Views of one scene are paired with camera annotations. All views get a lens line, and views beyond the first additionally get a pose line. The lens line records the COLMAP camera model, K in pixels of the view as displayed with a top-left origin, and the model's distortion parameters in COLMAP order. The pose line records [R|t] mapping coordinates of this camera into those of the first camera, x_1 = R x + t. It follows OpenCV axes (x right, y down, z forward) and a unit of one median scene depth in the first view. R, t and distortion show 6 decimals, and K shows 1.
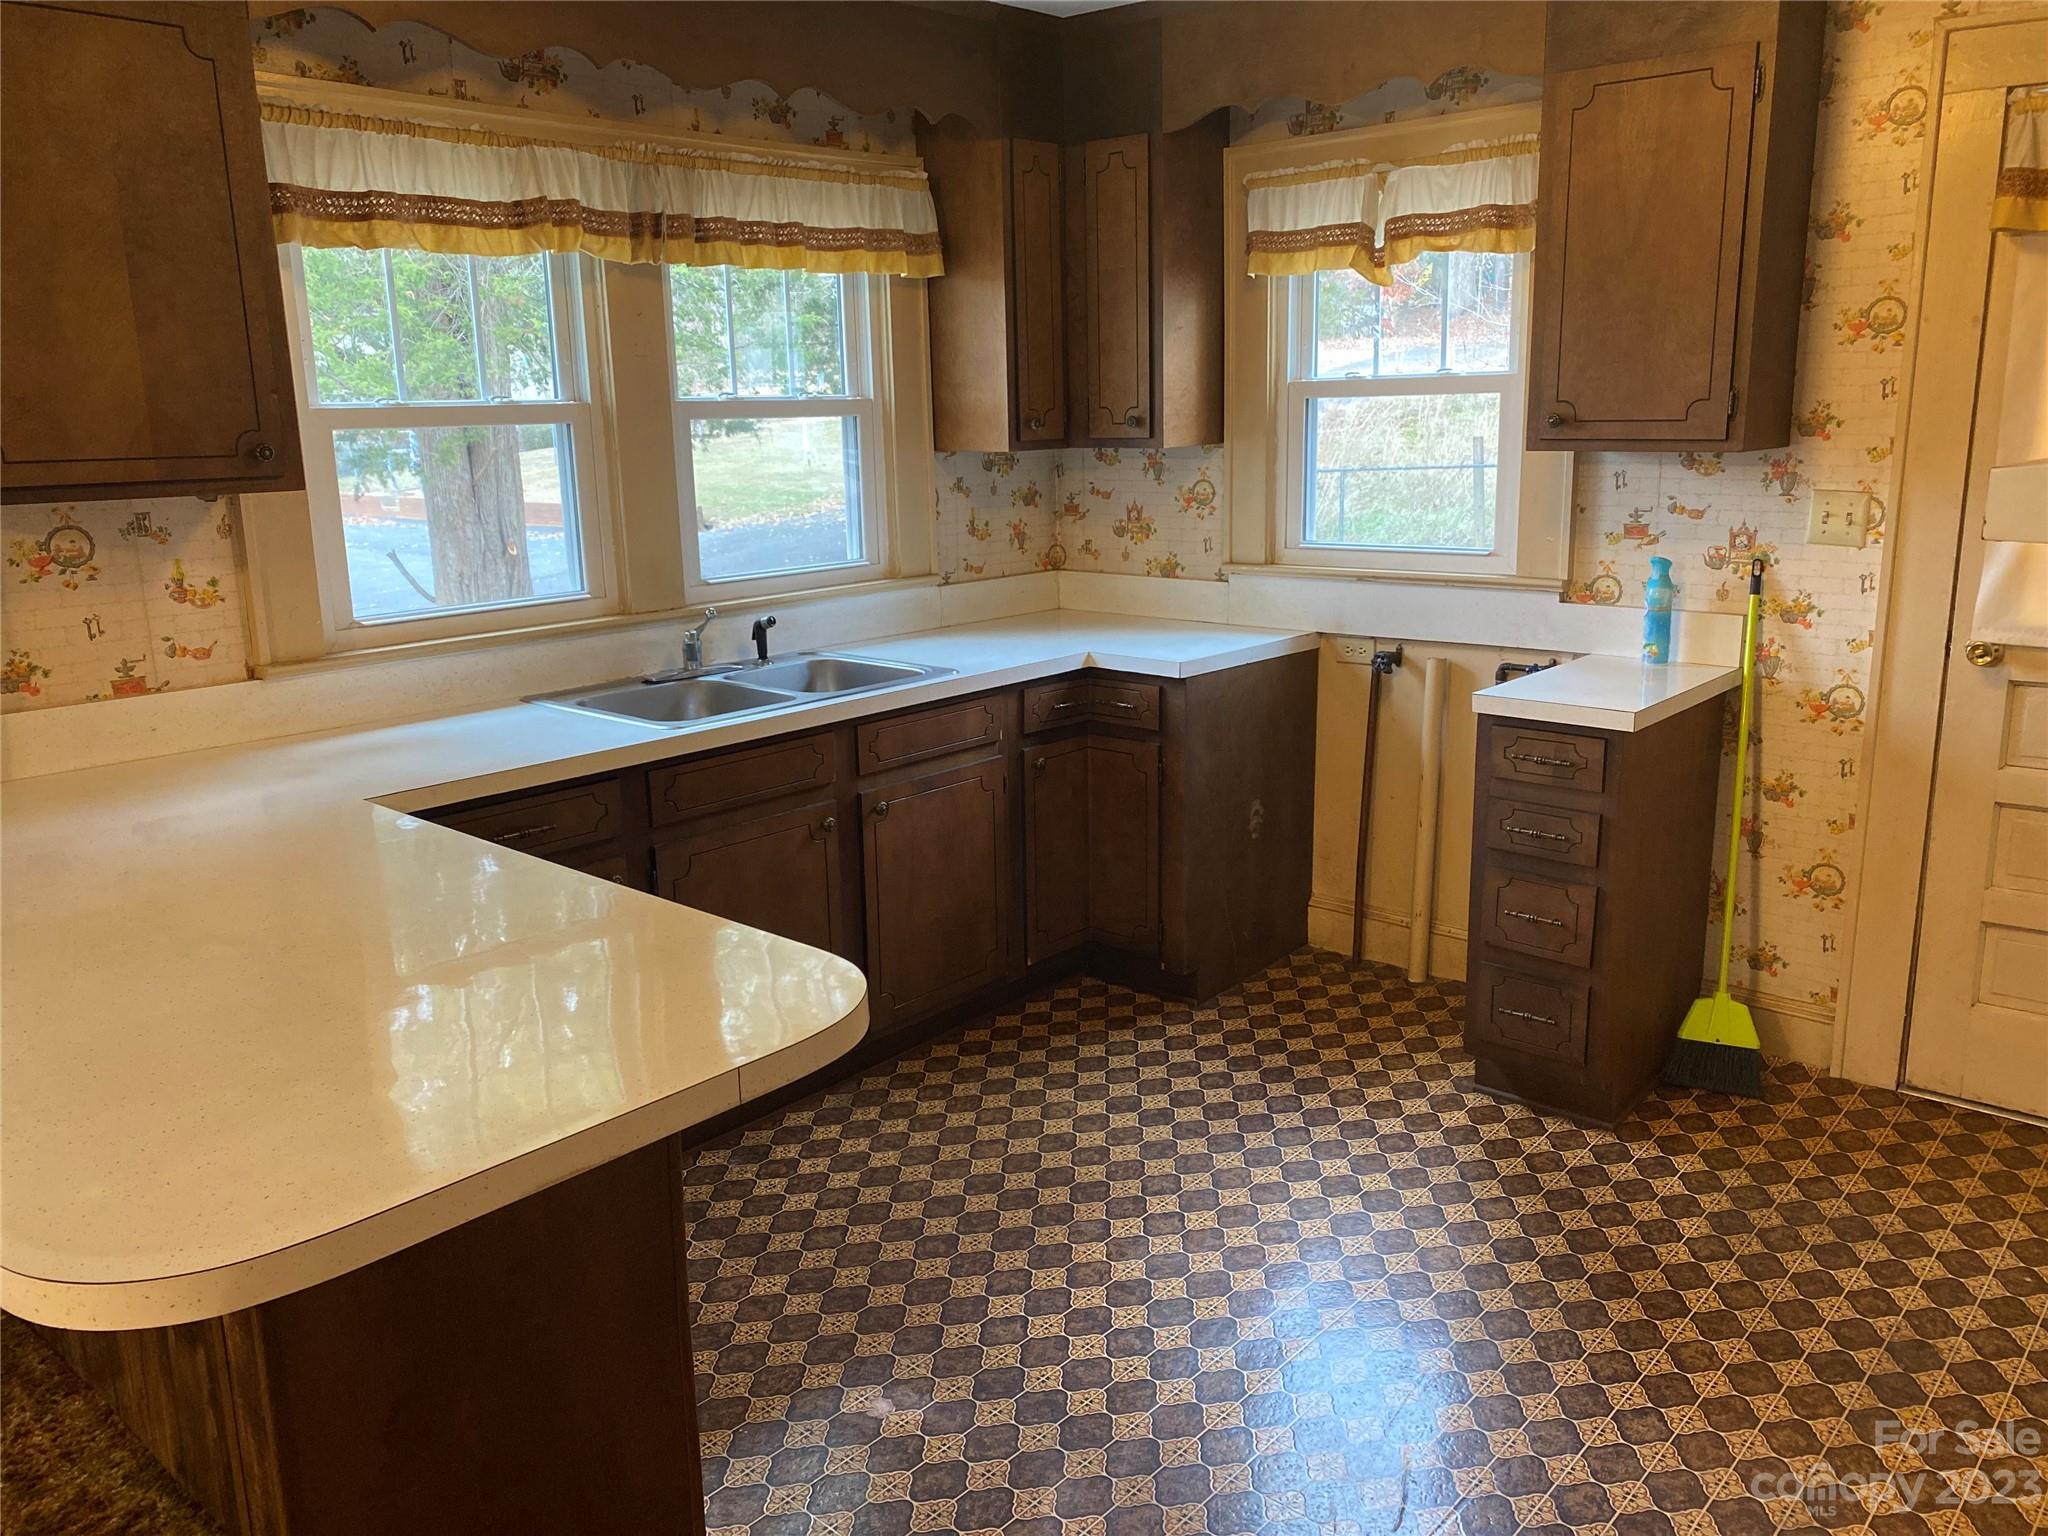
lens RADIAL K [[1549.4, 0, 1022.3], [0, 1549.4, 770.8], [0, 0, 1]] dist [0.029227, -0.039336]
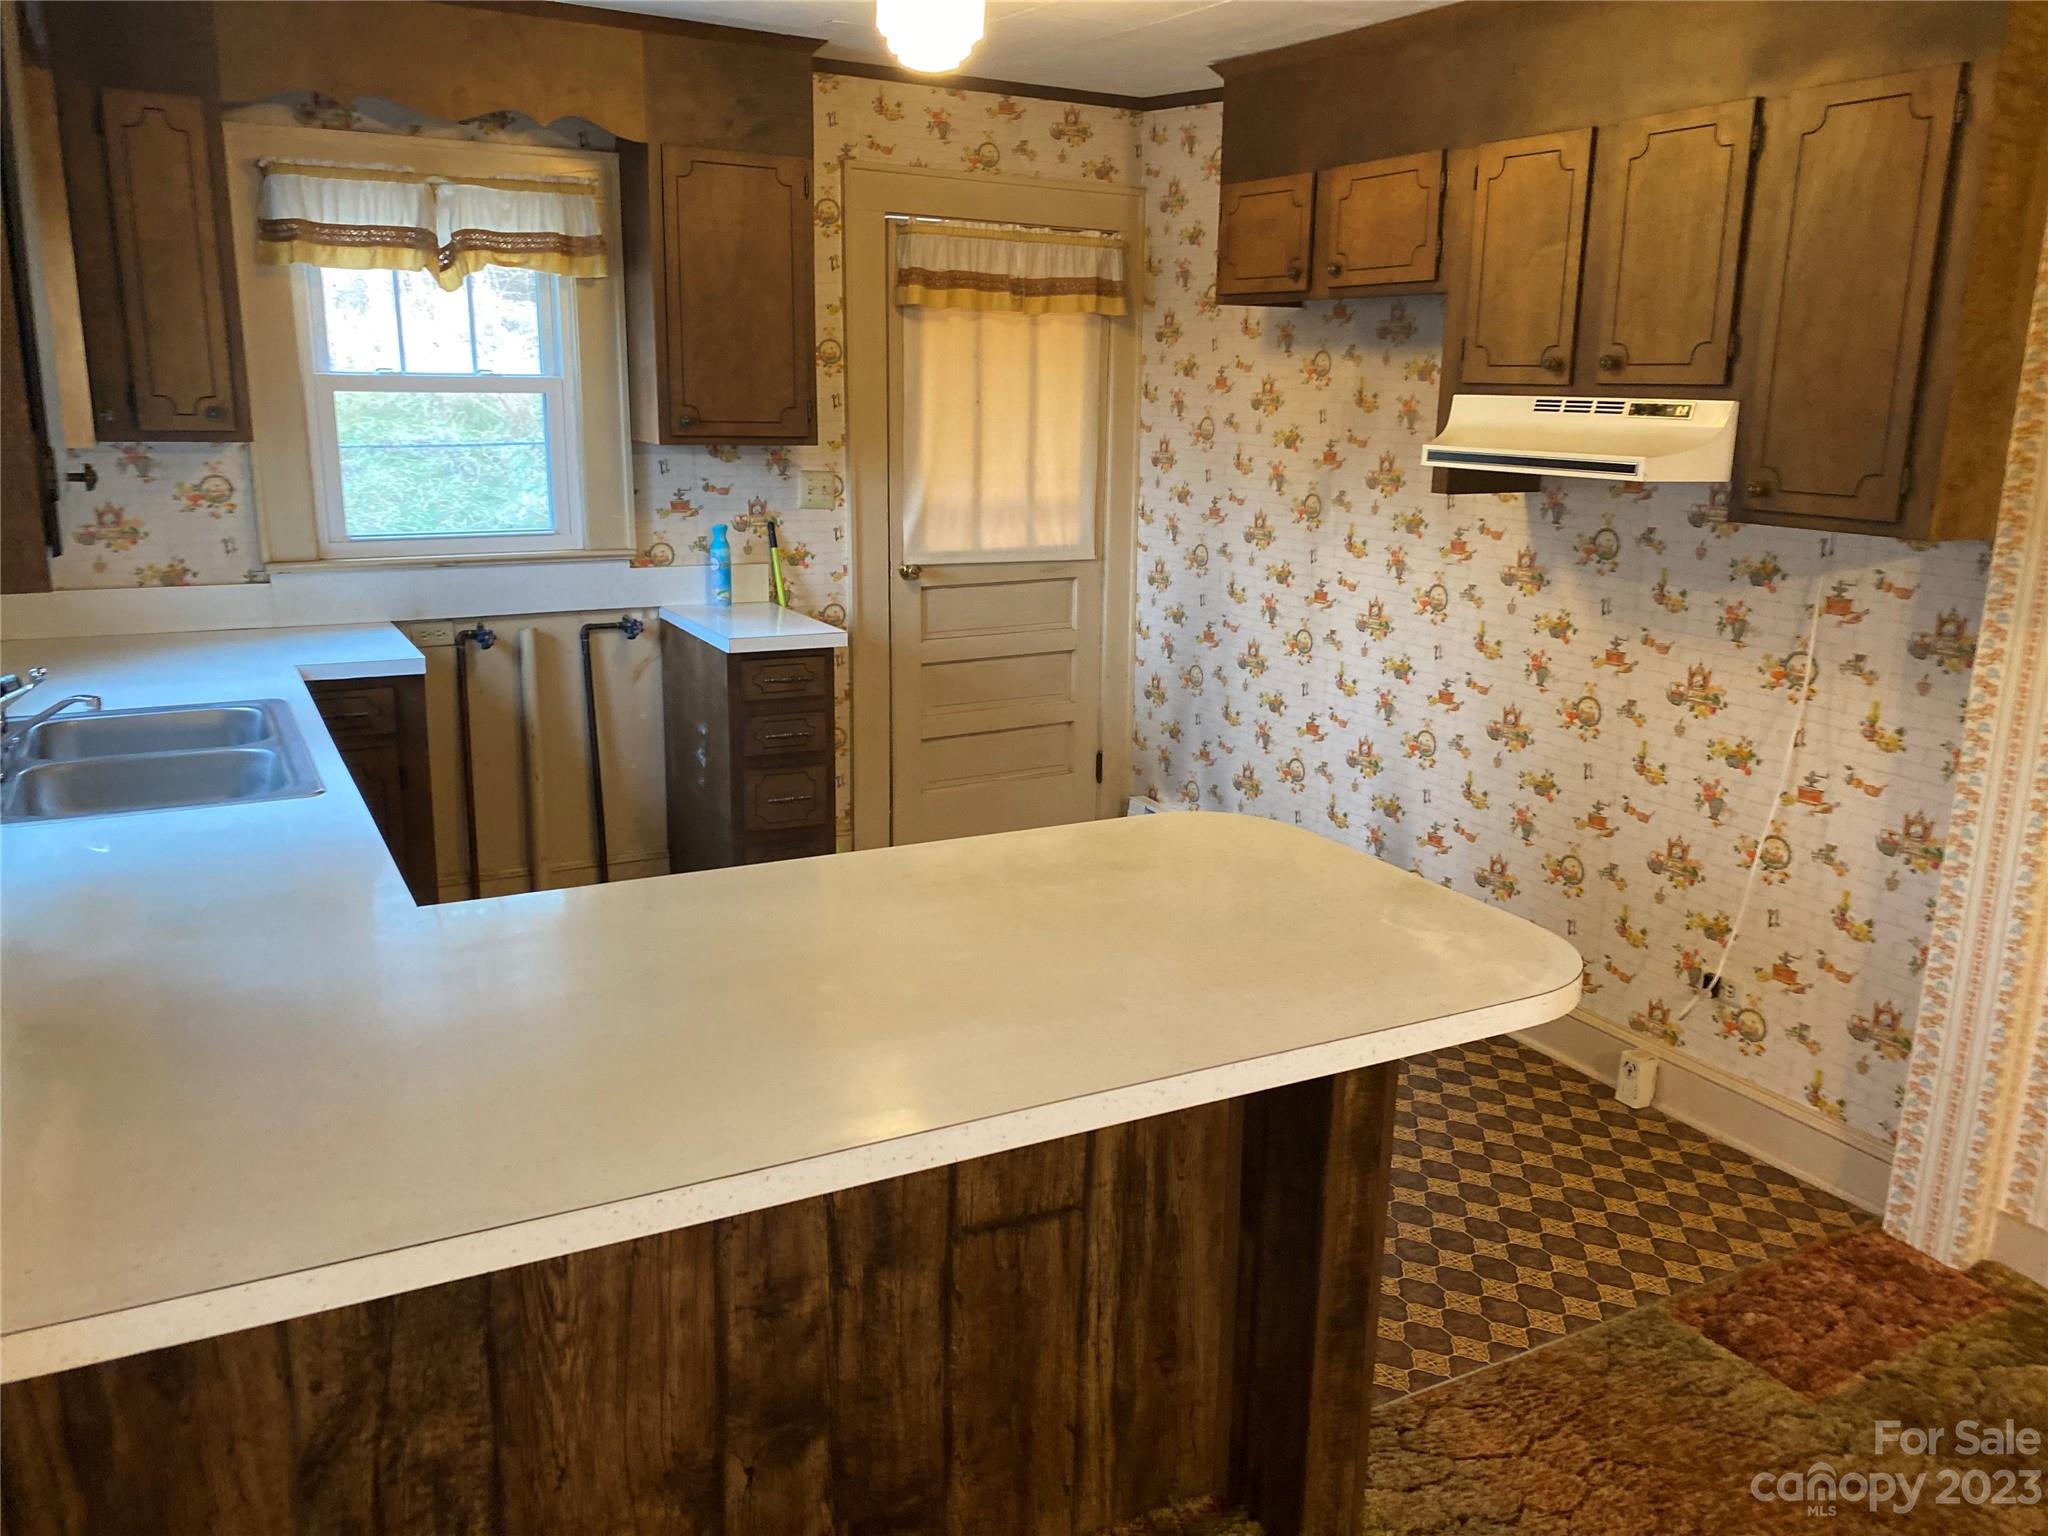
lens RADIAL K [[1549.4, 0, 1022.1], [0, 1549.4, 777.1], [0, 0, 1]] dist [0.029227, -0.039336]
pose [[0.351109, -0.205141, 0.913586, -0.721557], [0.188902, 0.971161, 0.145471, -0.070160], [-0.917081, 0.121502, 0.379735, 0.281610]]
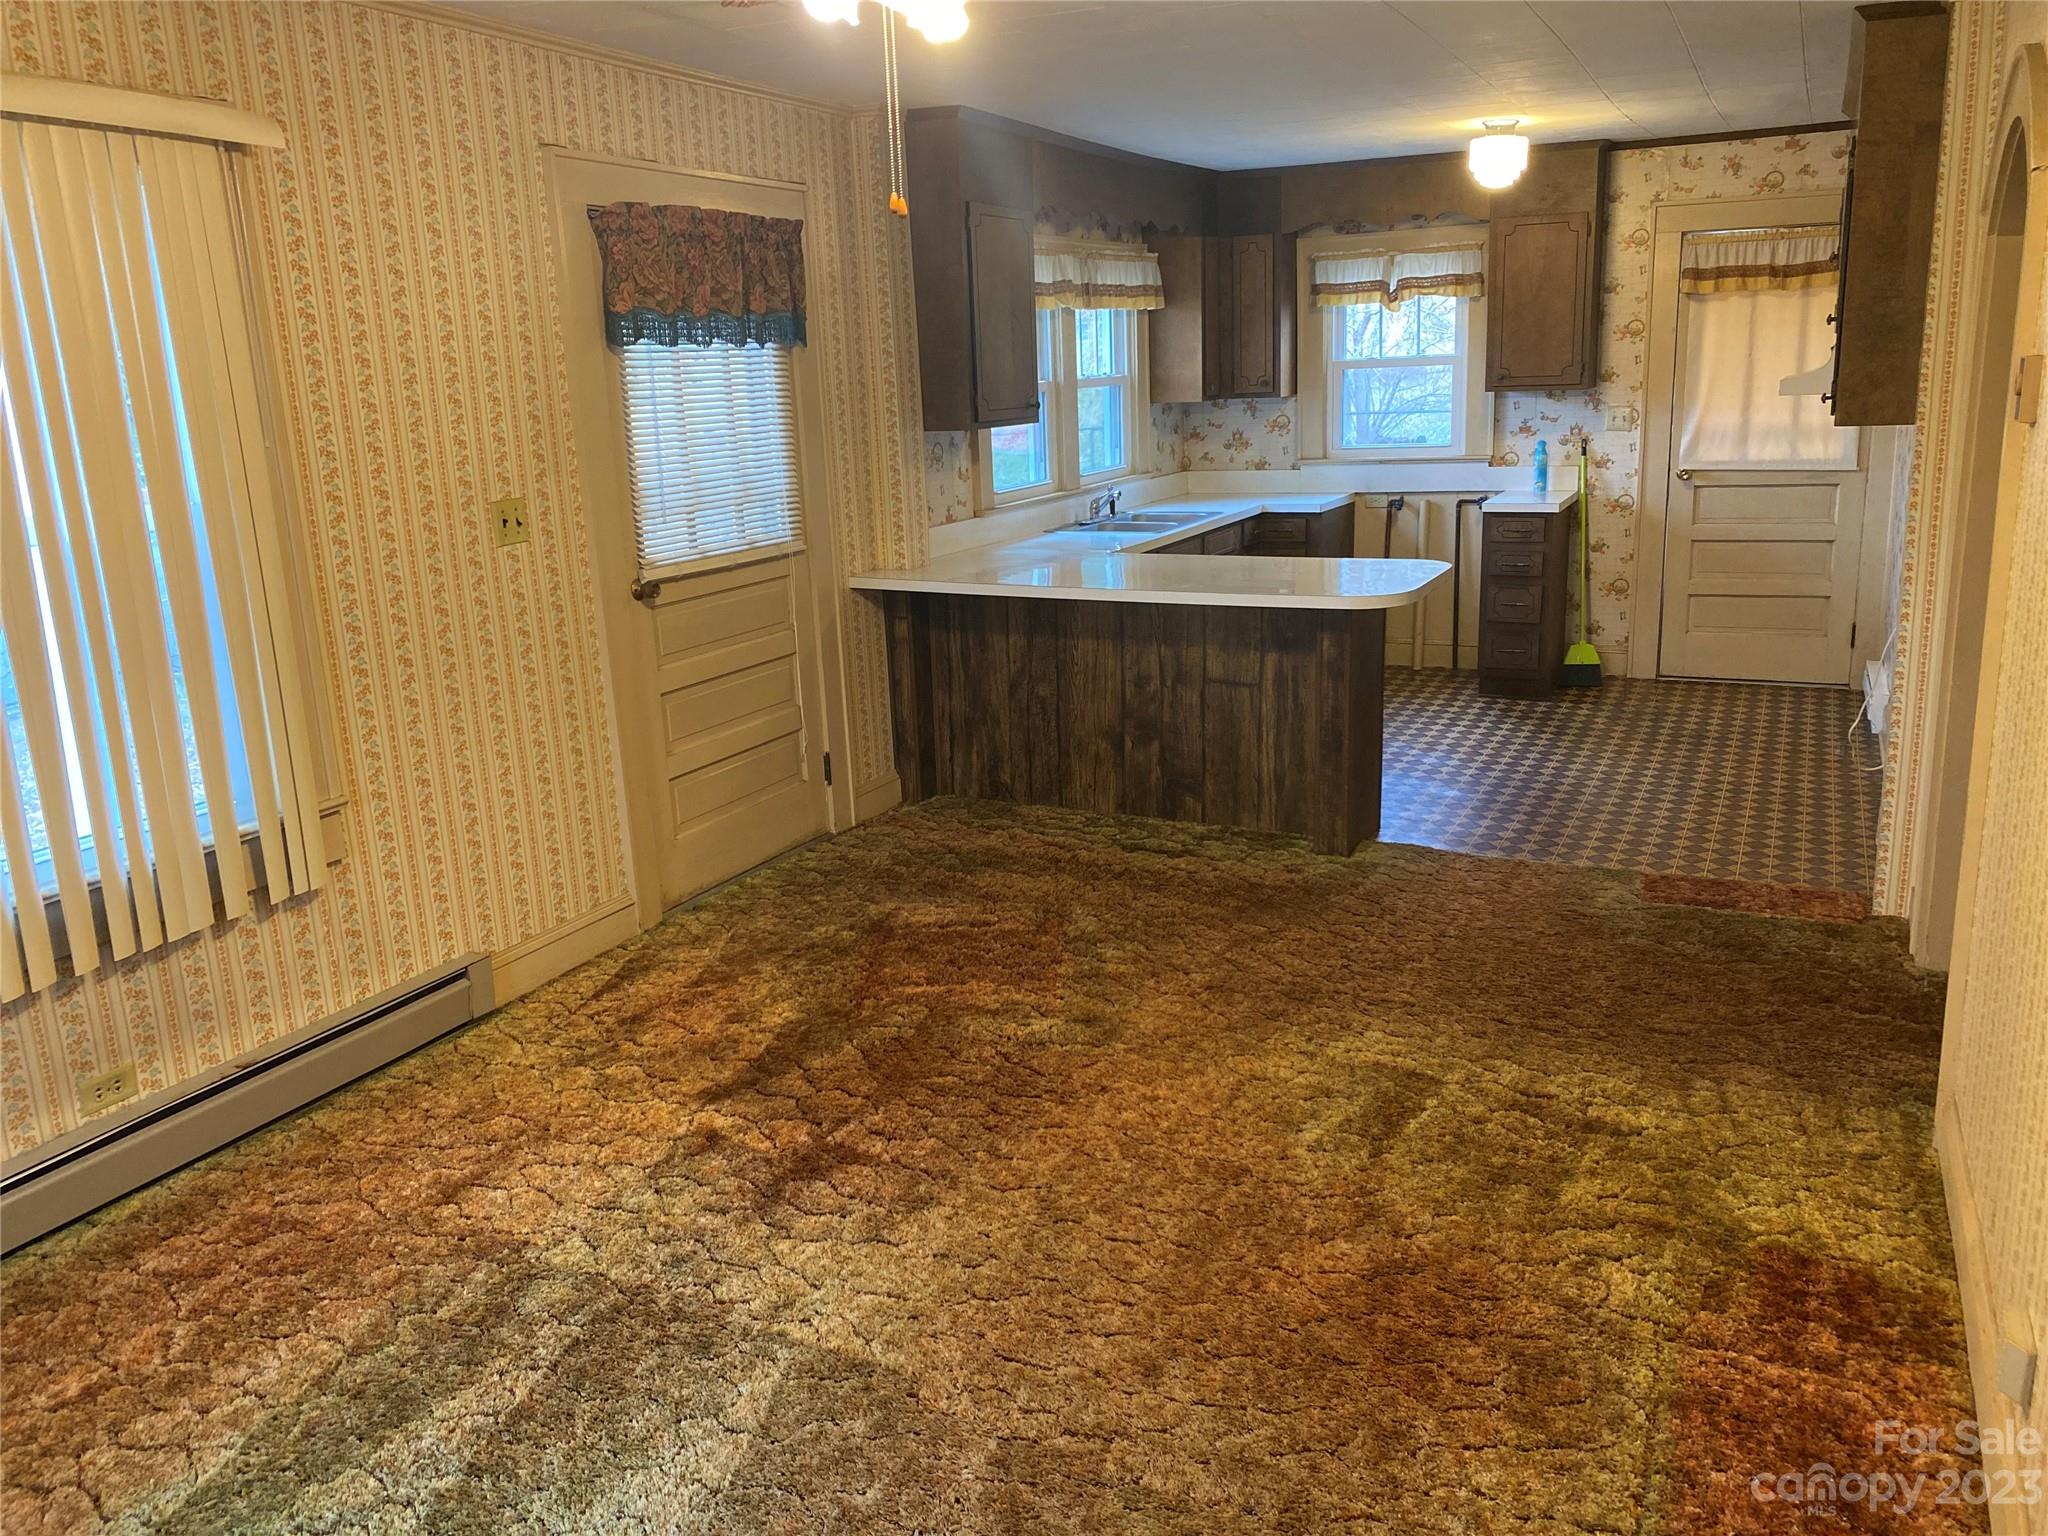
lens RADIAL K [[1549.4, 0, 1021.7], [0, 1549.4, 762.9], [0, 0, 1]] dist [0.029227, -0.039336]
pose [[0.966912, -0.084112, 0.240847, -0.804010], [0.080377, 0.996443, 0.025310, 0.185929], [-0.242119, -0.005114, 0.970233, -0.872040]]
